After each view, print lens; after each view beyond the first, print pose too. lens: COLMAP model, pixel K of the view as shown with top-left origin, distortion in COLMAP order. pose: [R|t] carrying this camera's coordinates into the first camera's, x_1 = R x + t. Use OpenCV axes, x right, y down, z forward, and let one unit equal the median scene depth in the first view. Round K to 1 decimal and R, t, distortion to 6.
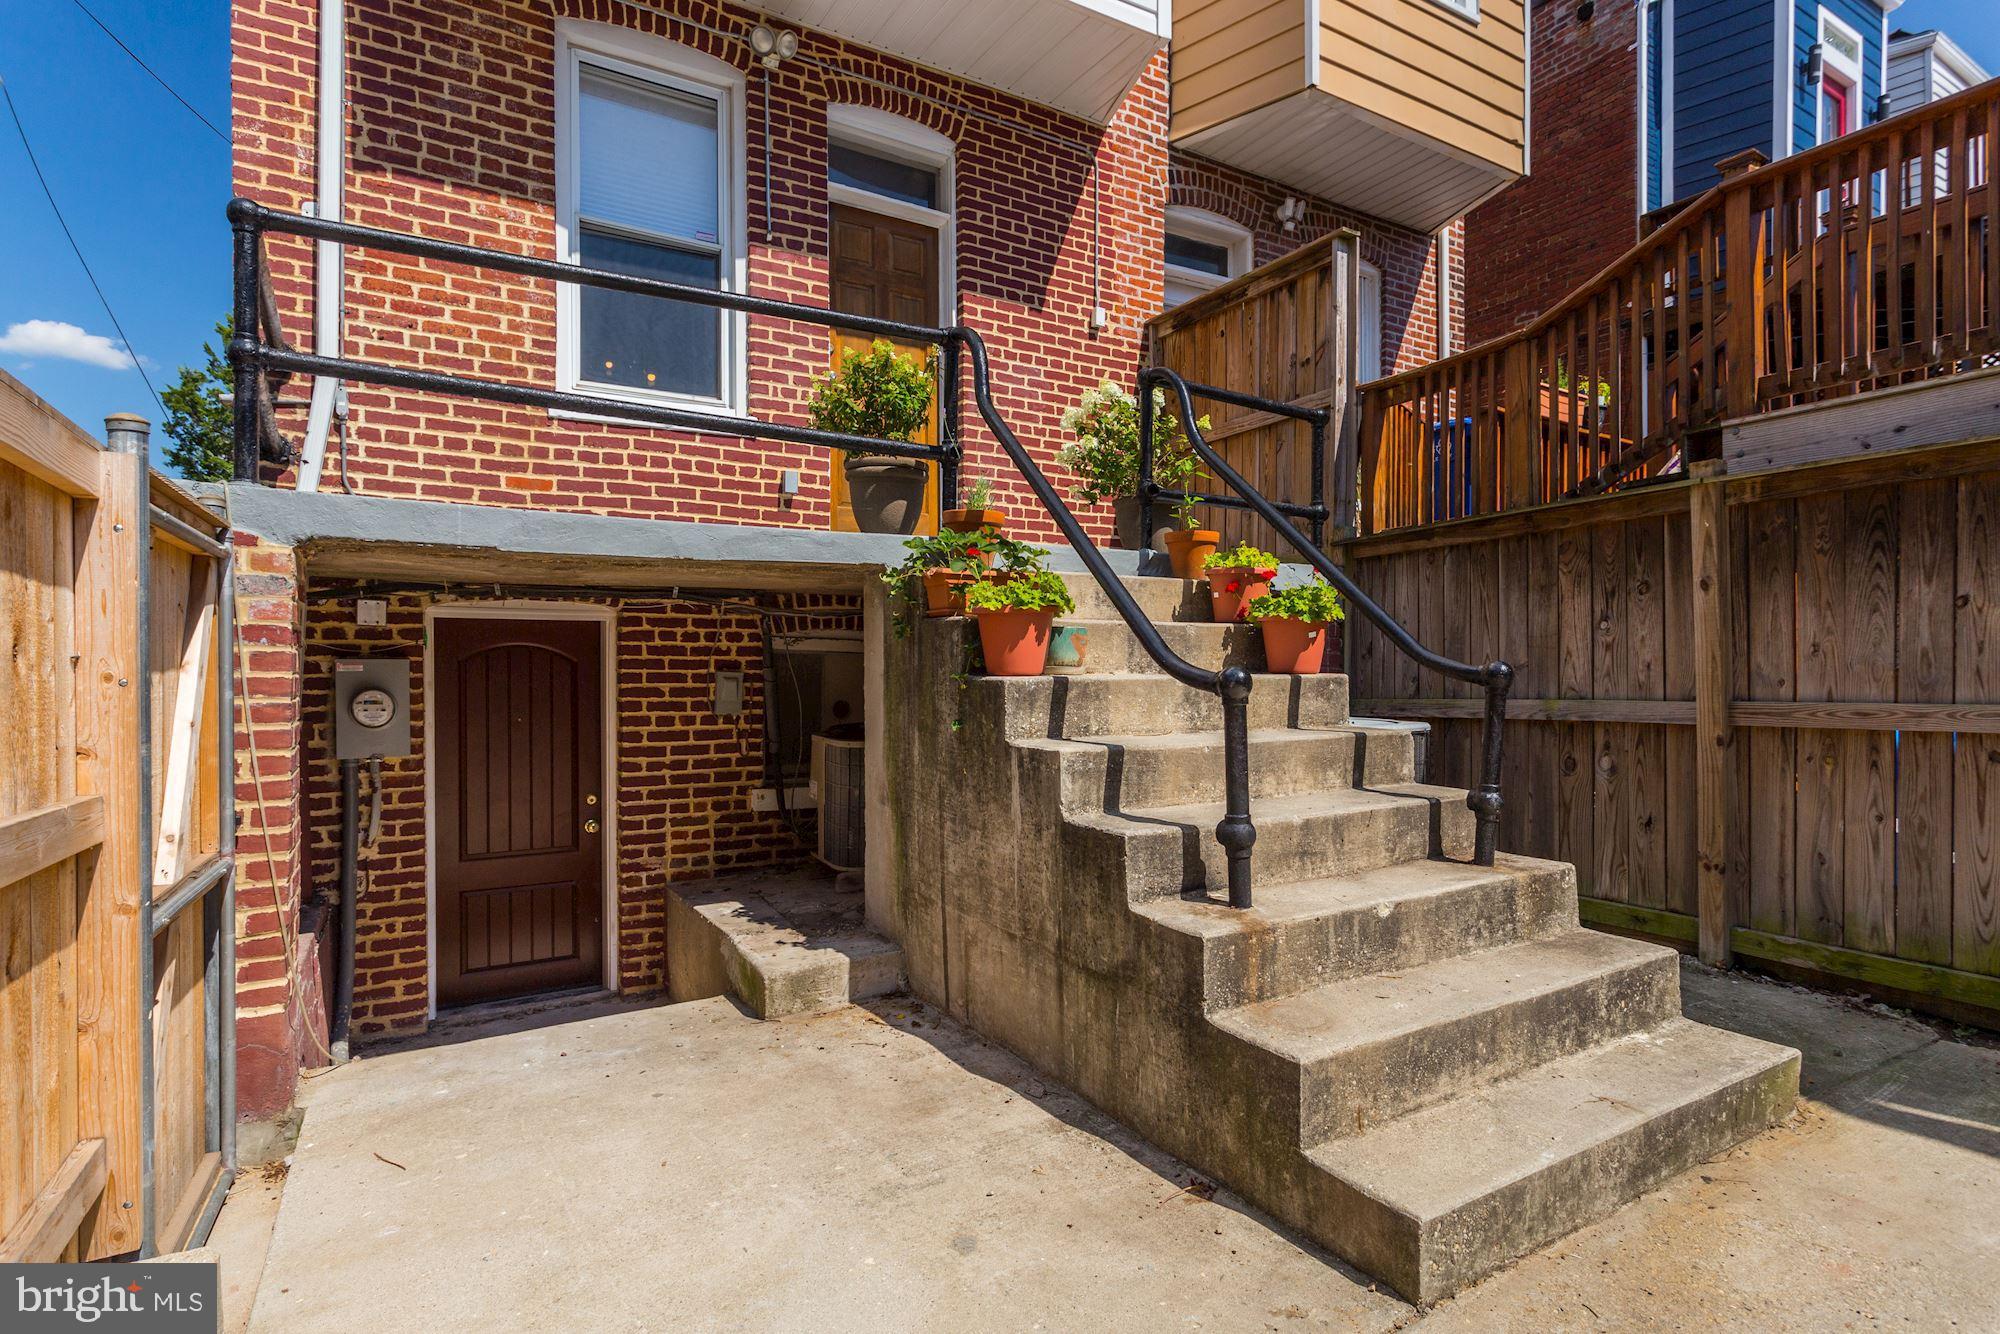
lens RADIAL K [[982.3, 0, 962.6], [0, 982.3, 657.8], [0, 0, 1]] dist [0.000996, -0.000338]
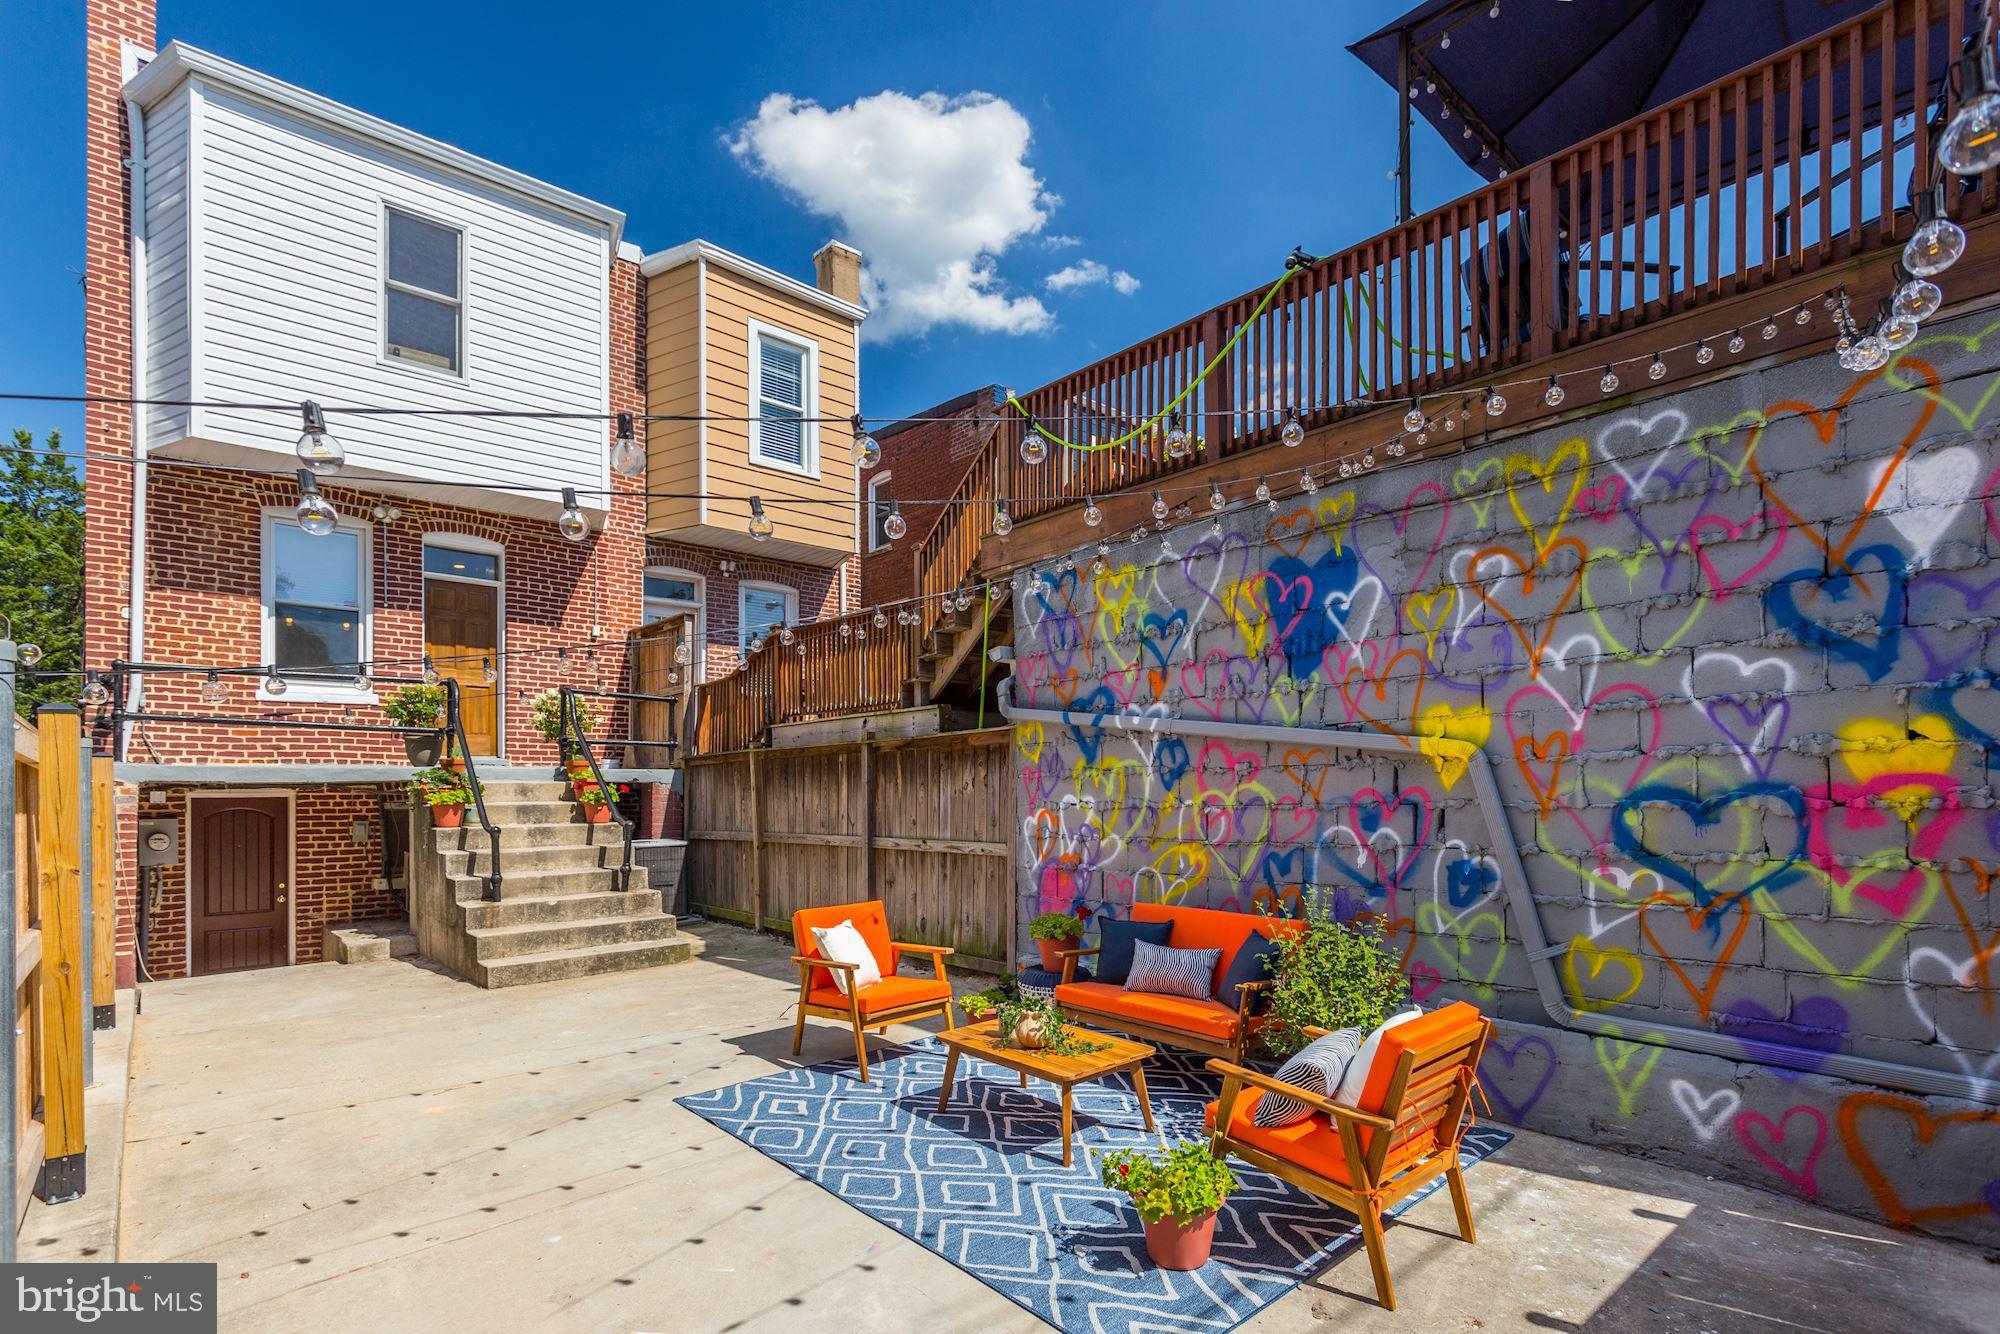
lens RADIAL K [[982.3, 0, 1034.6], [0, 982.3, 769.1], [0, 0, 1]] dist [0.000996, -0.000338]
pose [[0.971914, 0.003510, 0.235311, 0.727044], [-0.002323, 0.999983, -0.005324, -0.096754], [-0.235326, 0.004628, 0.971905, -1.482038]]
